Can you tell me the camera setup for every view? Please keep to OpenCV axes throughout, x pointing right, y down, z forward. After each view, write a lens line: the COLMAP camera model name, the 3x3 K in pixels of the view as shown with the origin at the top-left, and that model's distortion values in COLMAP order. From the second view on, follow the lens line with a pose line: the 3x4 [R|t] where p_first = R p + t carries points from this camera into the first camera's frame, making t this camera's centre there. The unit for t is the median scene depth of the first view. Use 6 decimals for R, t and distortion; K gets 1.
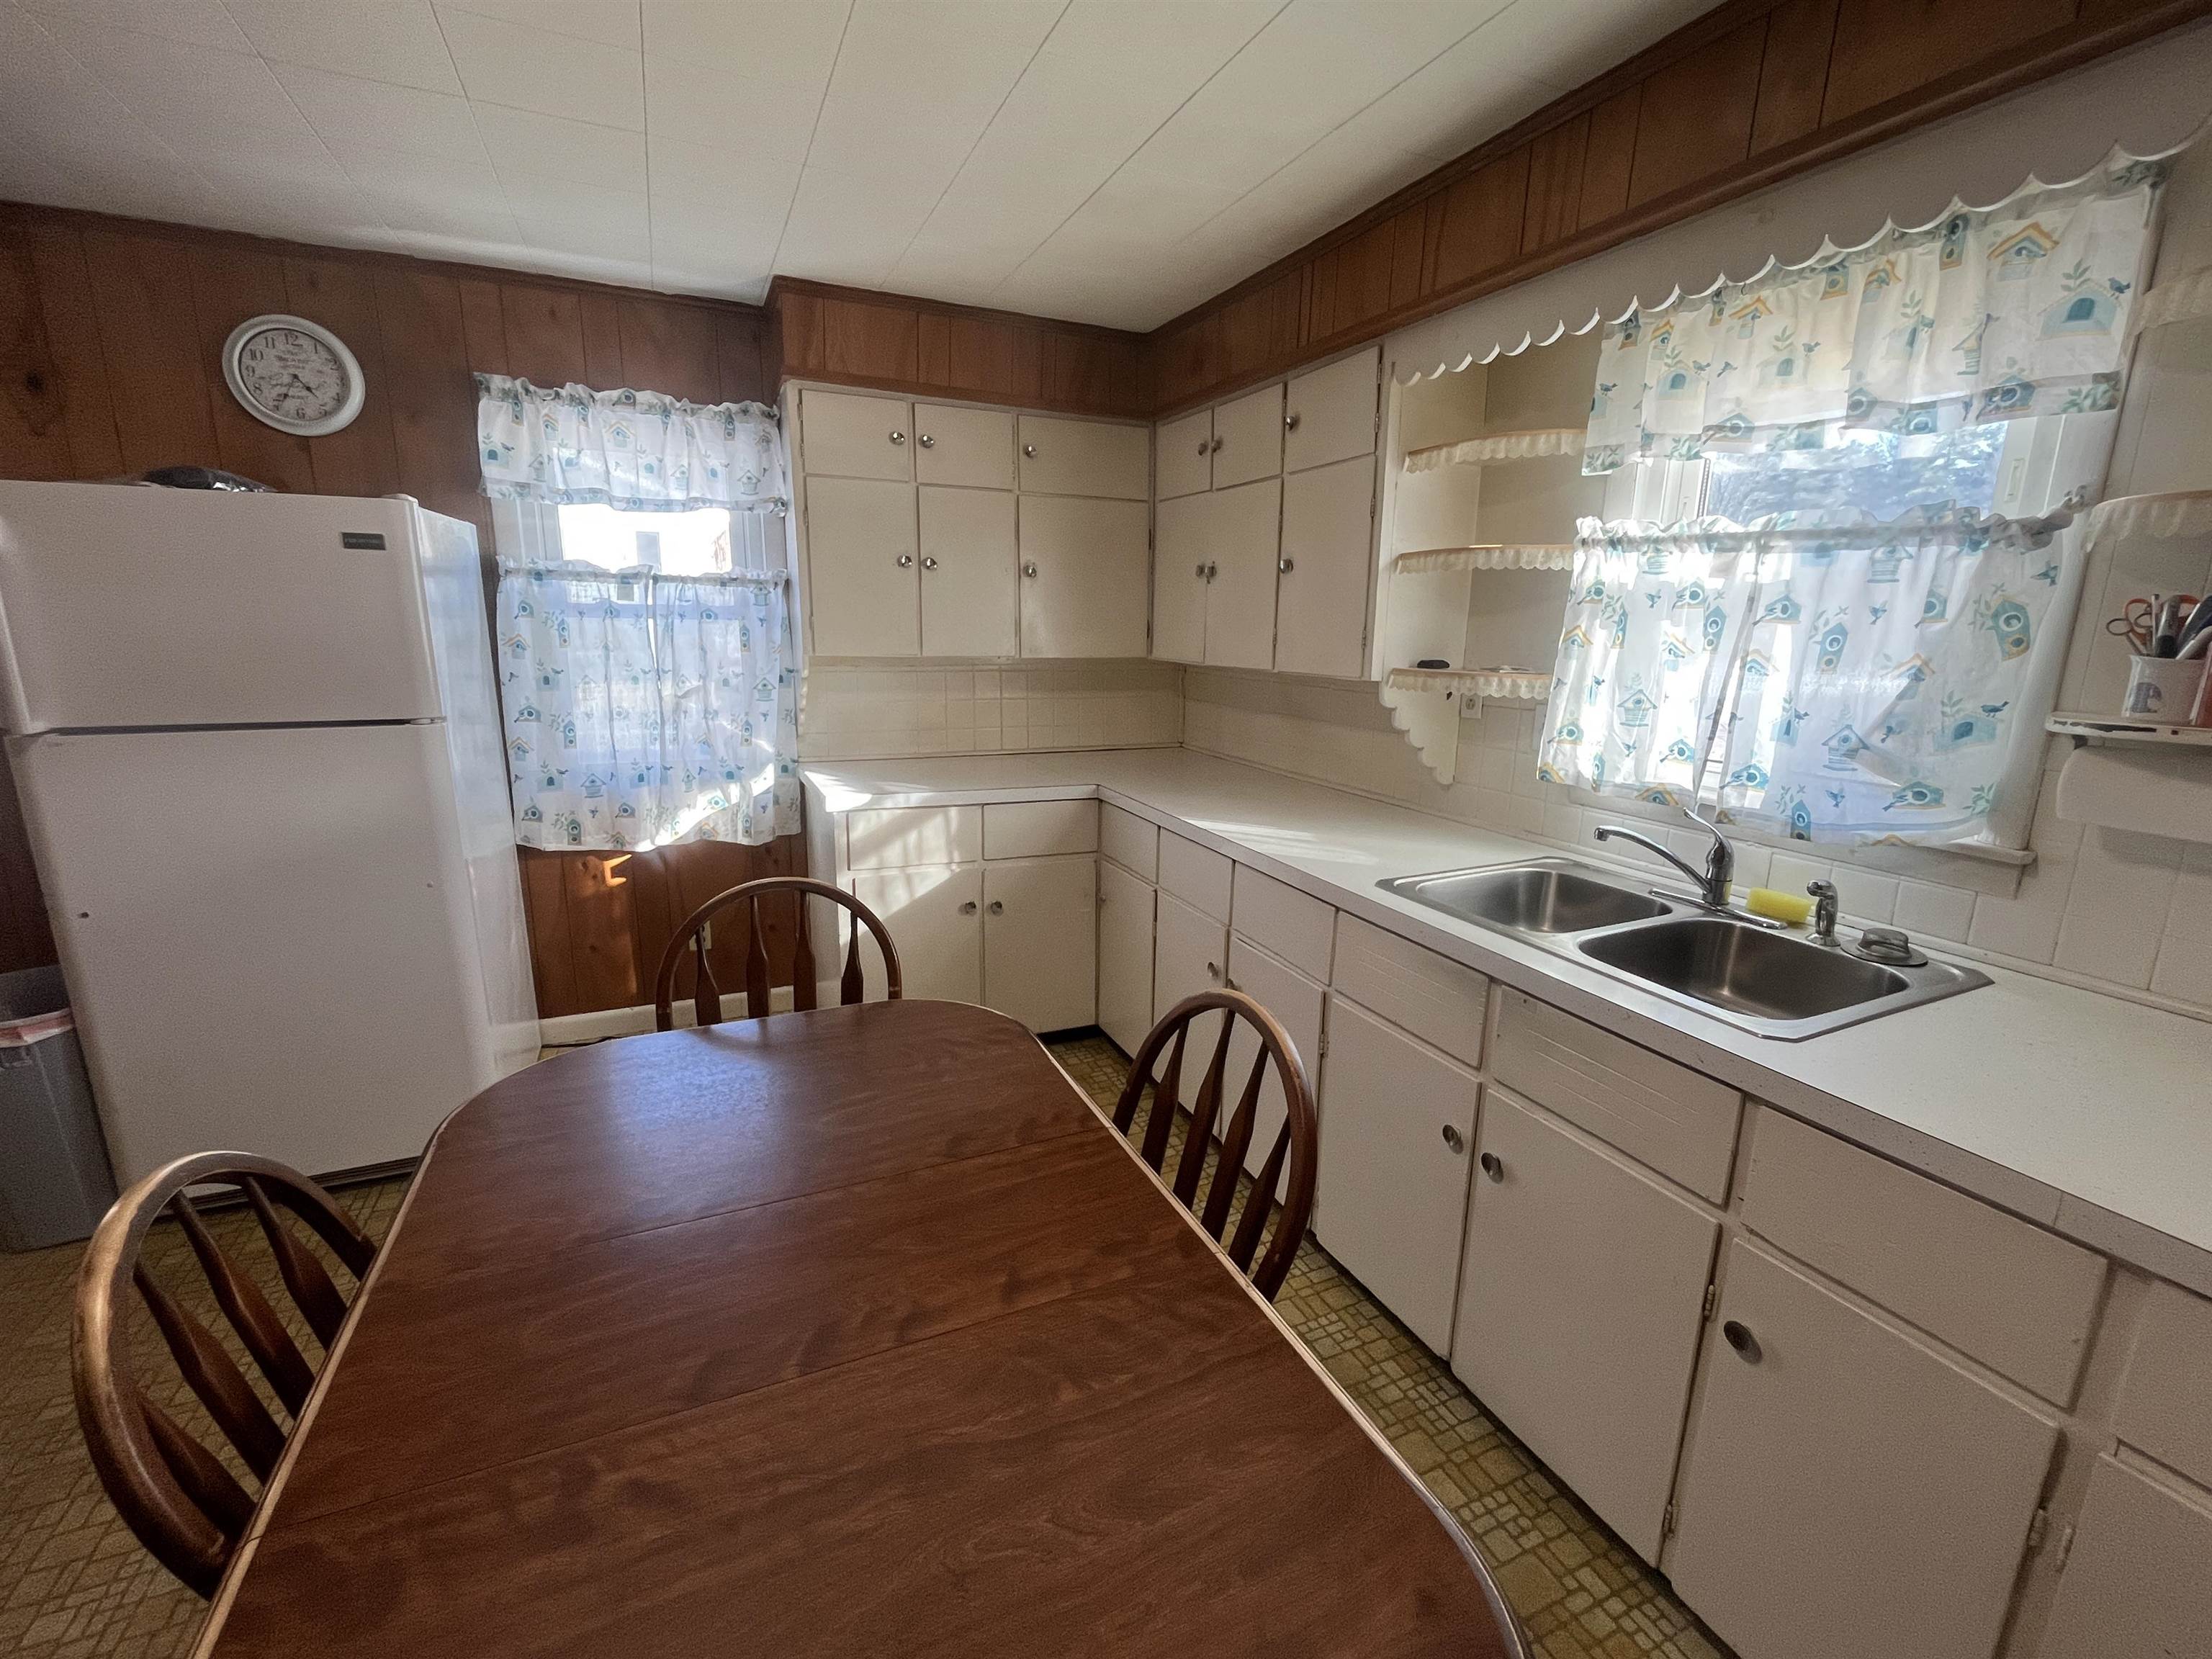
lens RADIAL K [[941.6, 0, 1105.6], [0, 941.6, 831.1], [0, 0, 1]] dist [-0.002288, -0.000027]
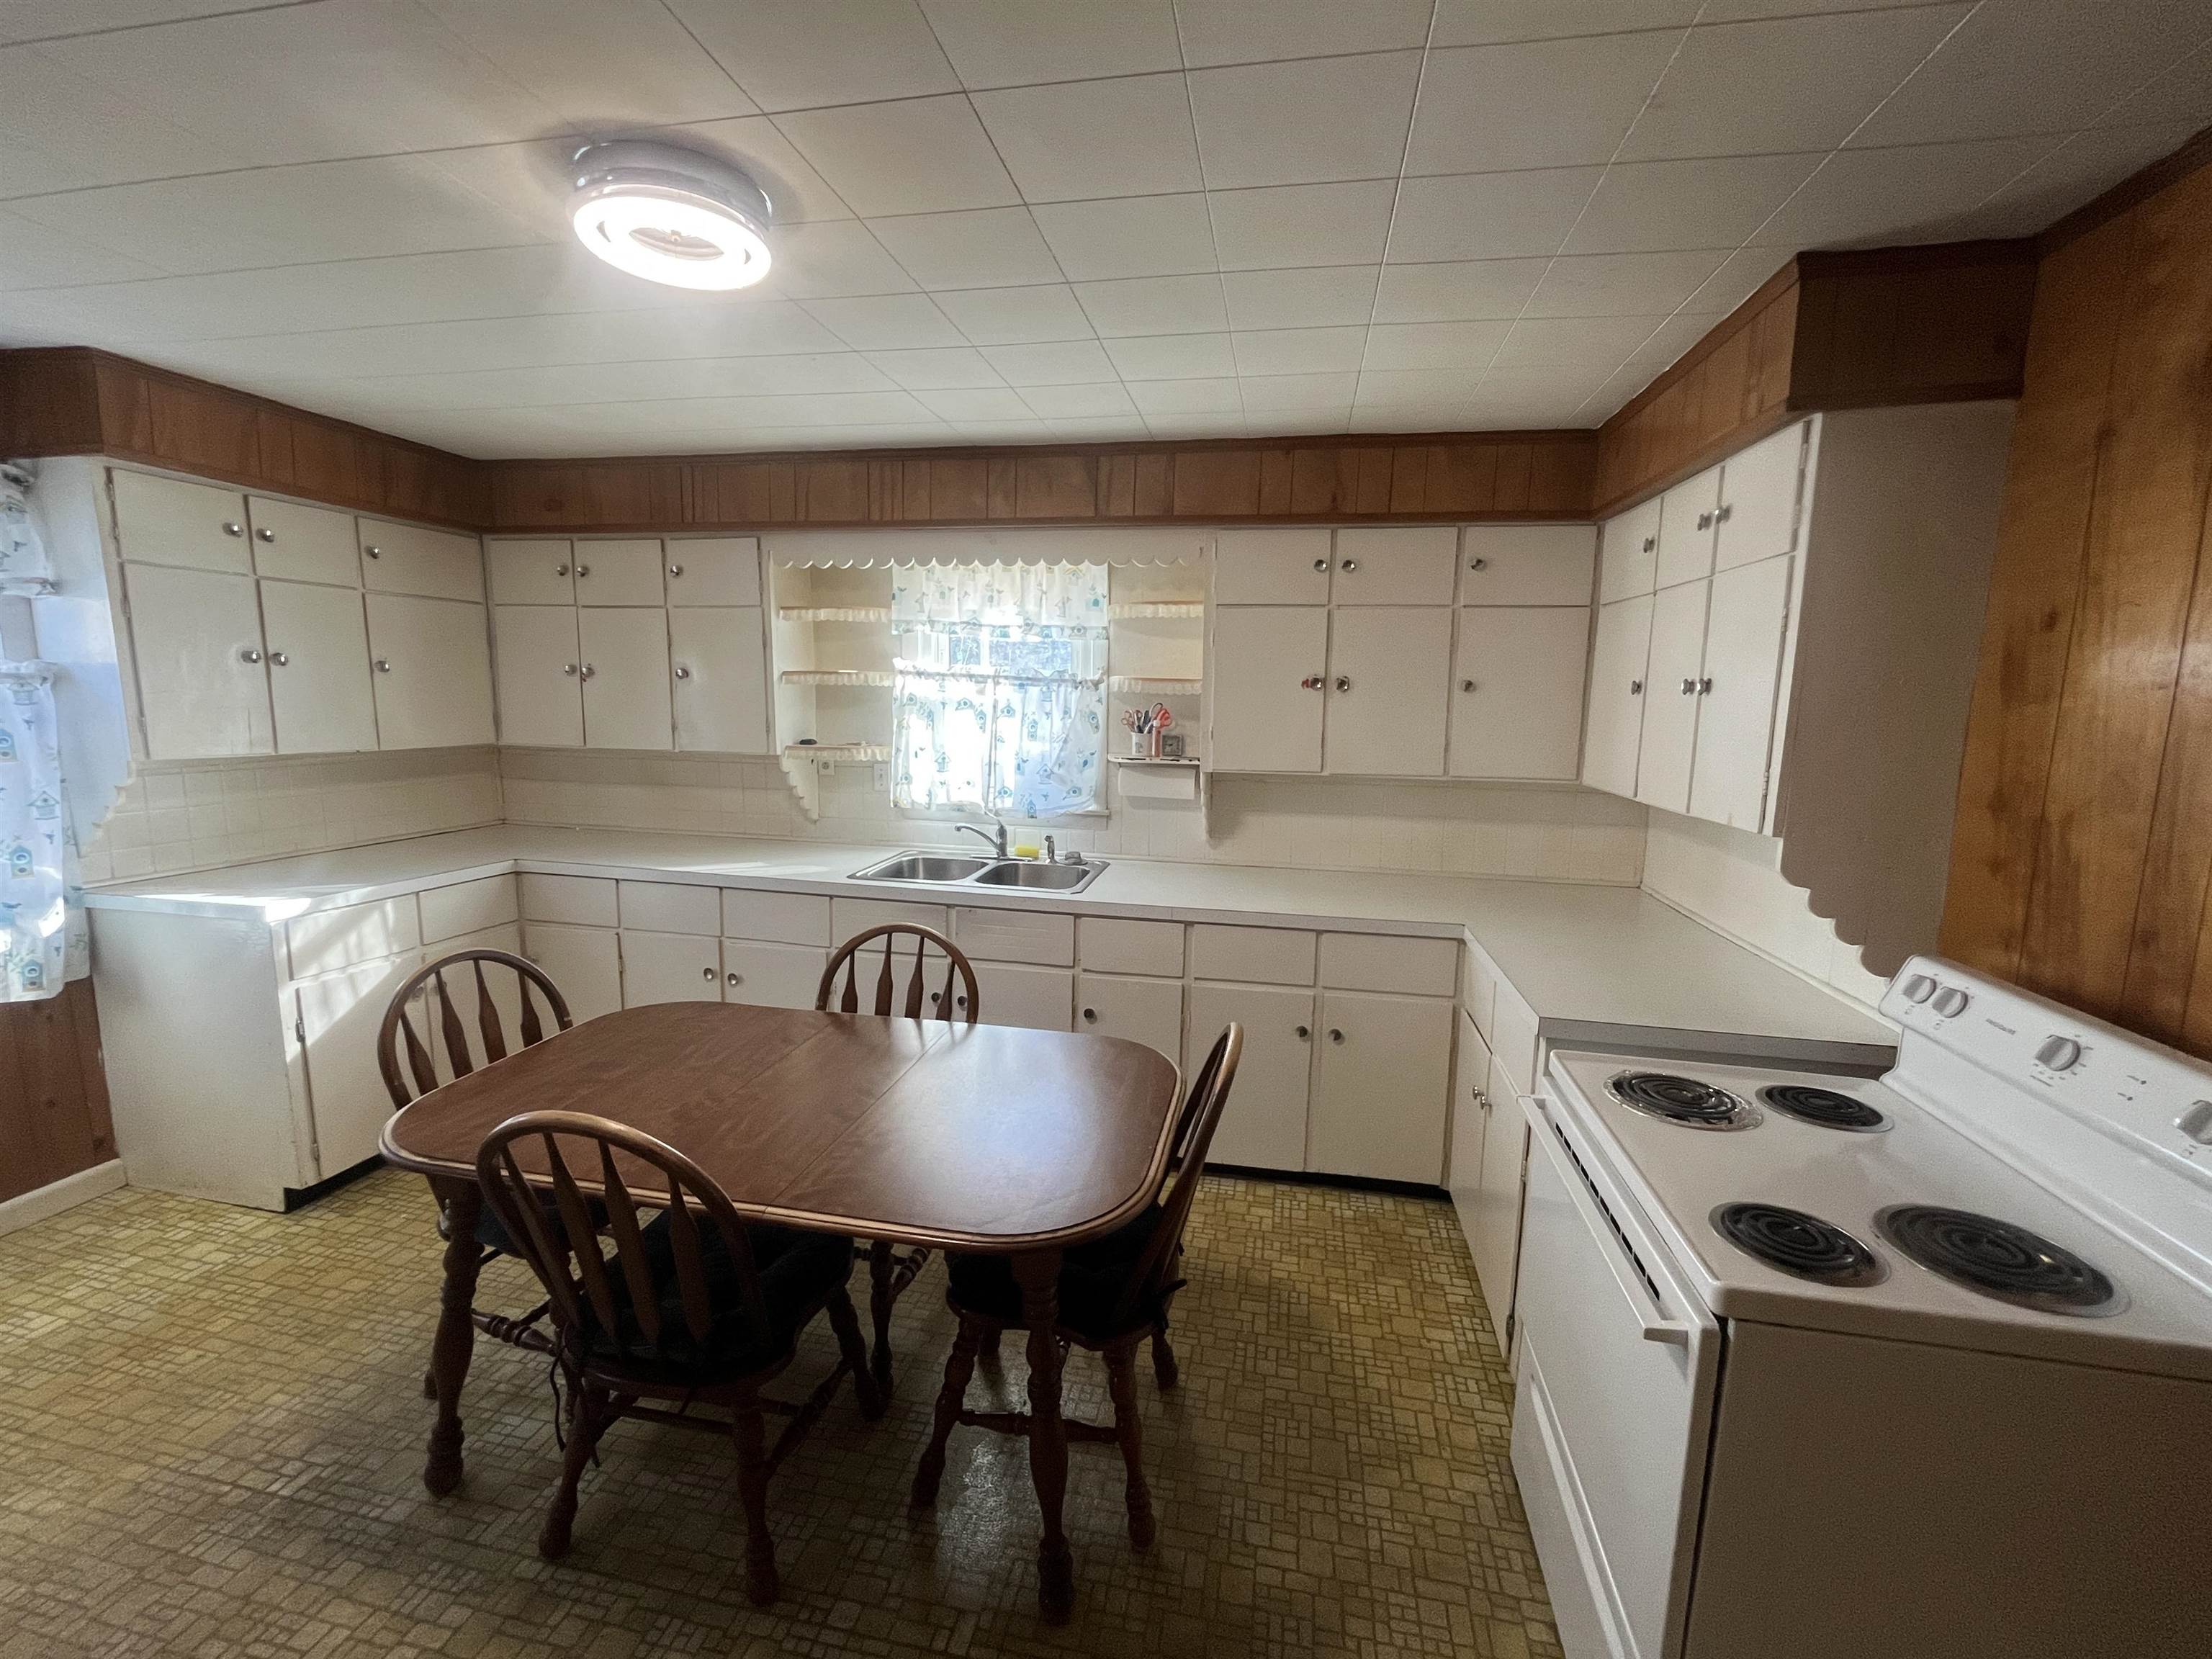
lens RADIAL K [[941.6, 0, 1105.6], [0, 941.6, 831.1], [0, 0, 1]] dist [-0.002288, -0.000027]
pose [[0.580849, -0.121709, 0.804861, -0.724245], [0.166836, 0.985569, 0.028634, 0.003154], [-0.796731, 0.117647, 0.592772, -0.323080]]
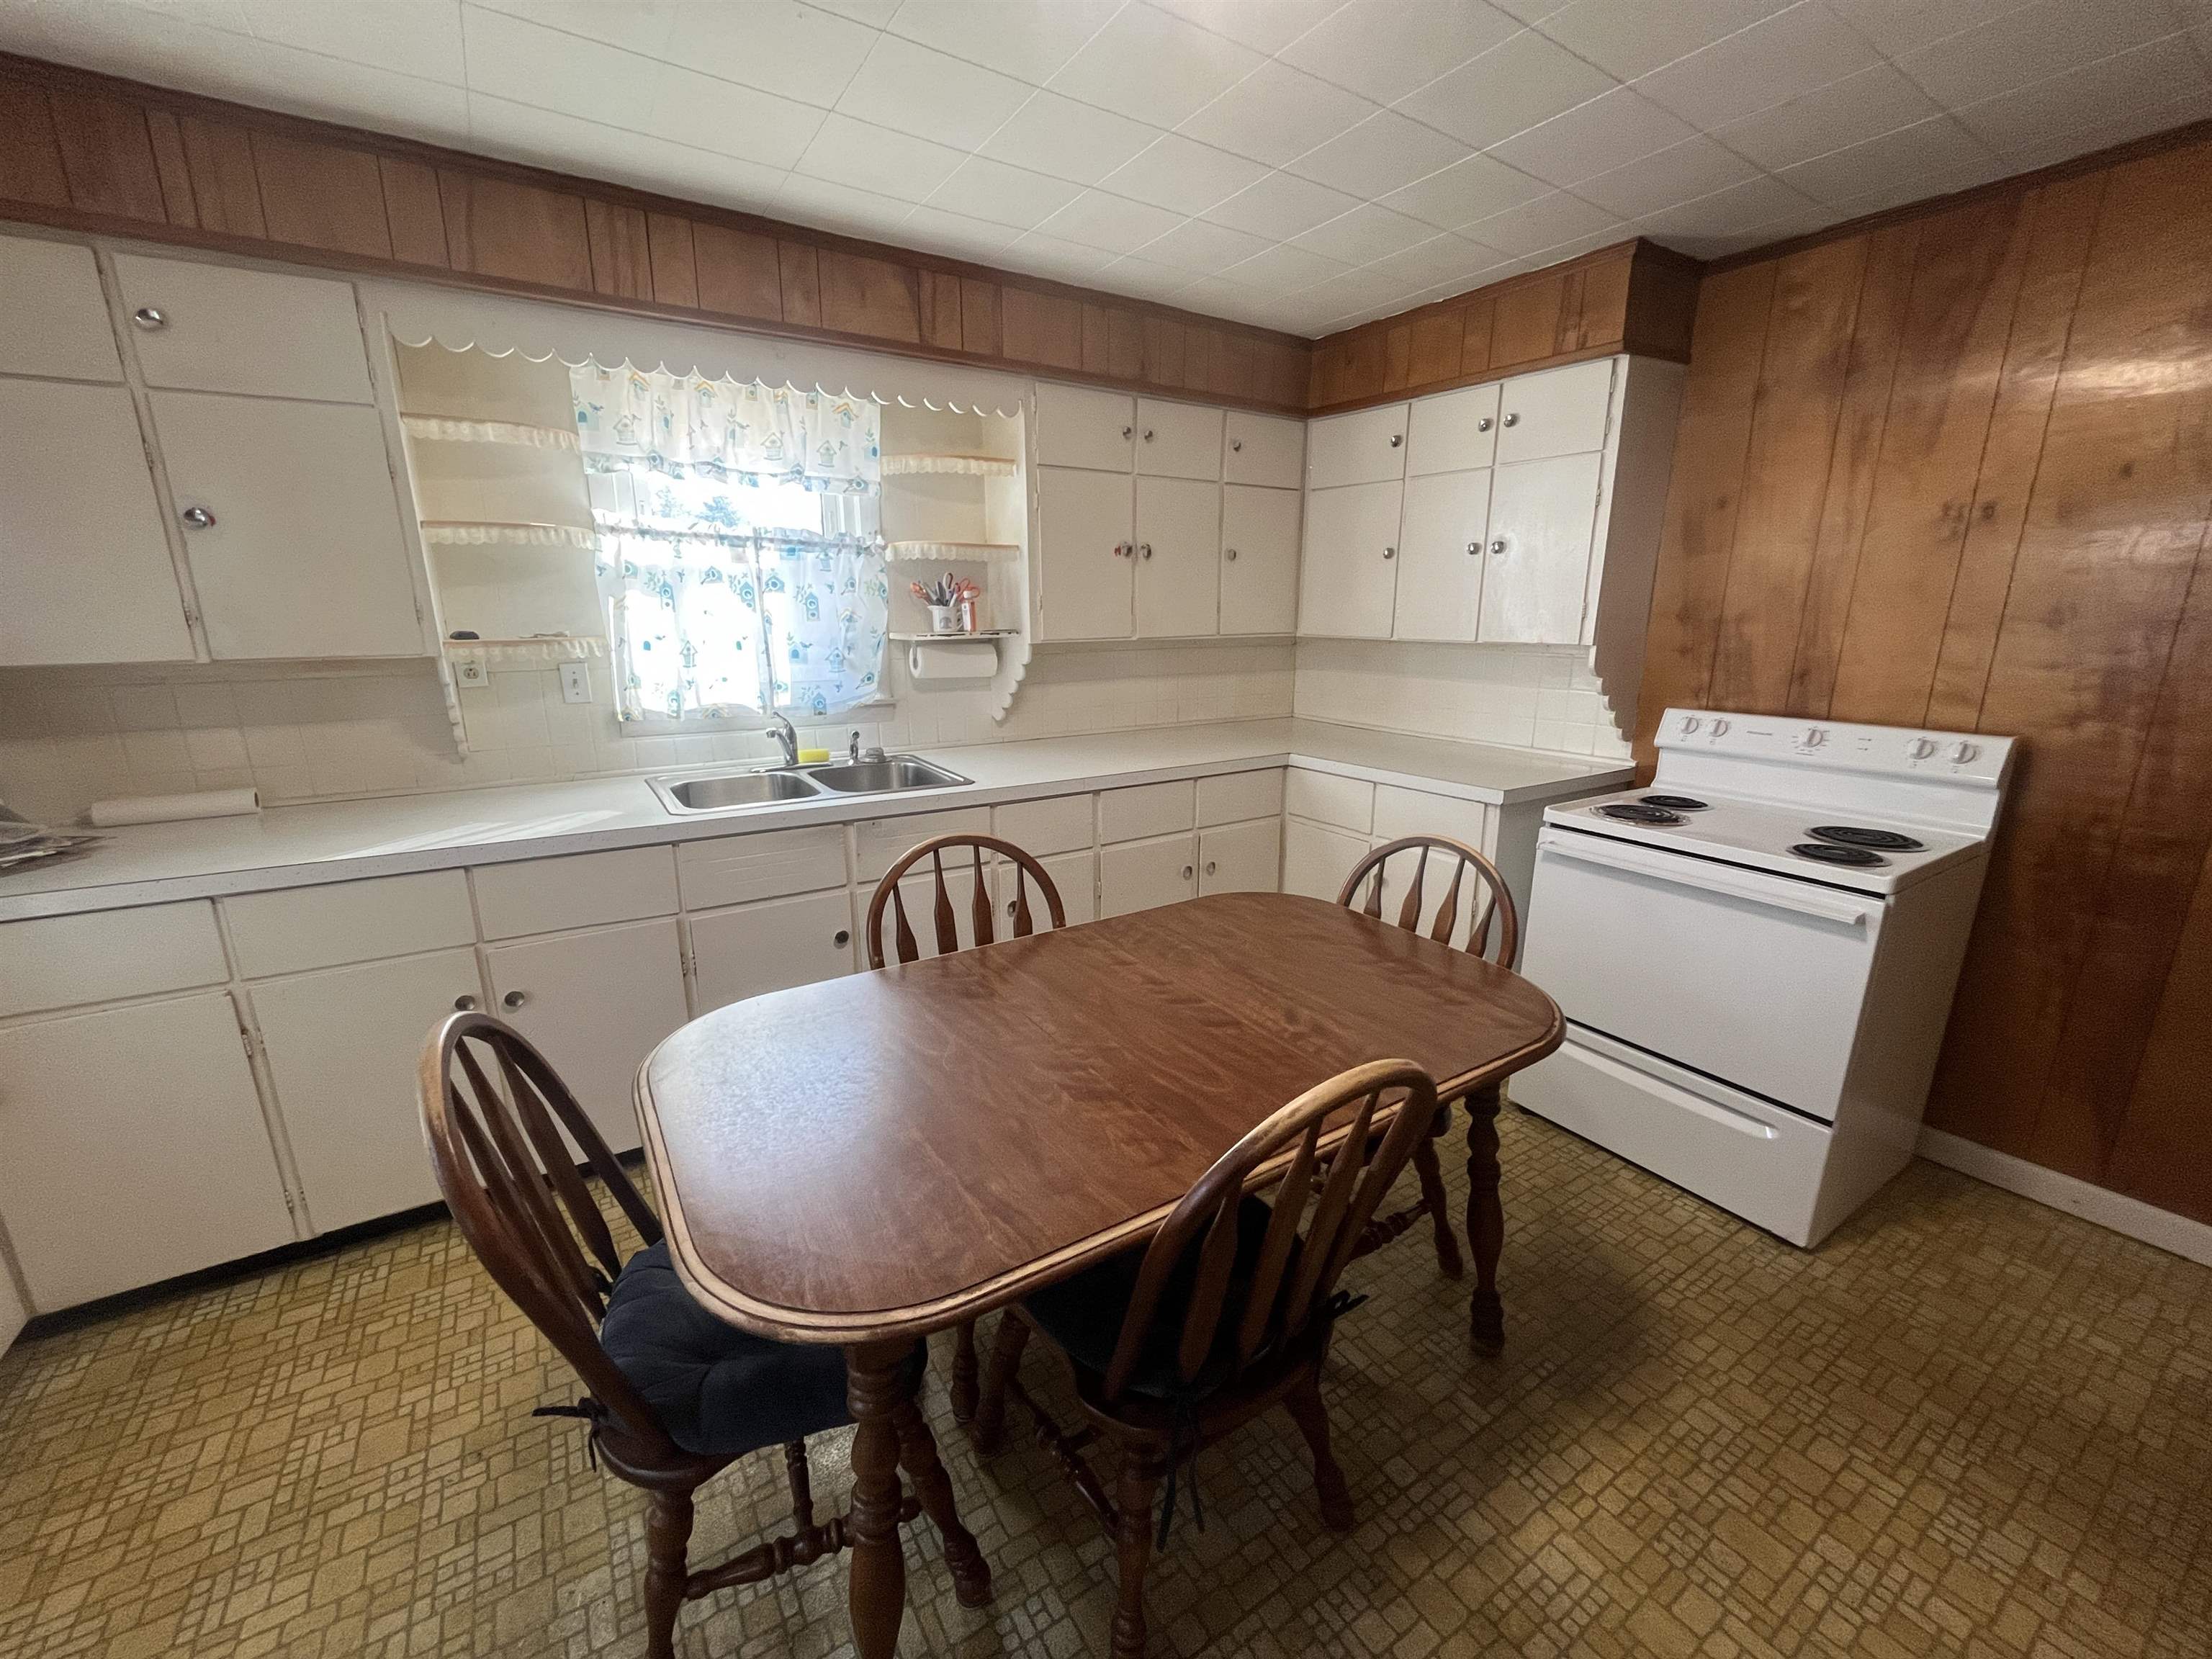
lens RADIAL K [[890.2, 0, 1102.3], [0, 890.2, 832.5], [0, 0, 1]] dist [-0.003121, 0.000160]
pose [[-0.150559, -0.259025, 0.954064, -0.827763], [0.212651, 0.933988, 0.287133, -0.126271], [-0.965459, 0.246113, -0.085539, 0.554793]]
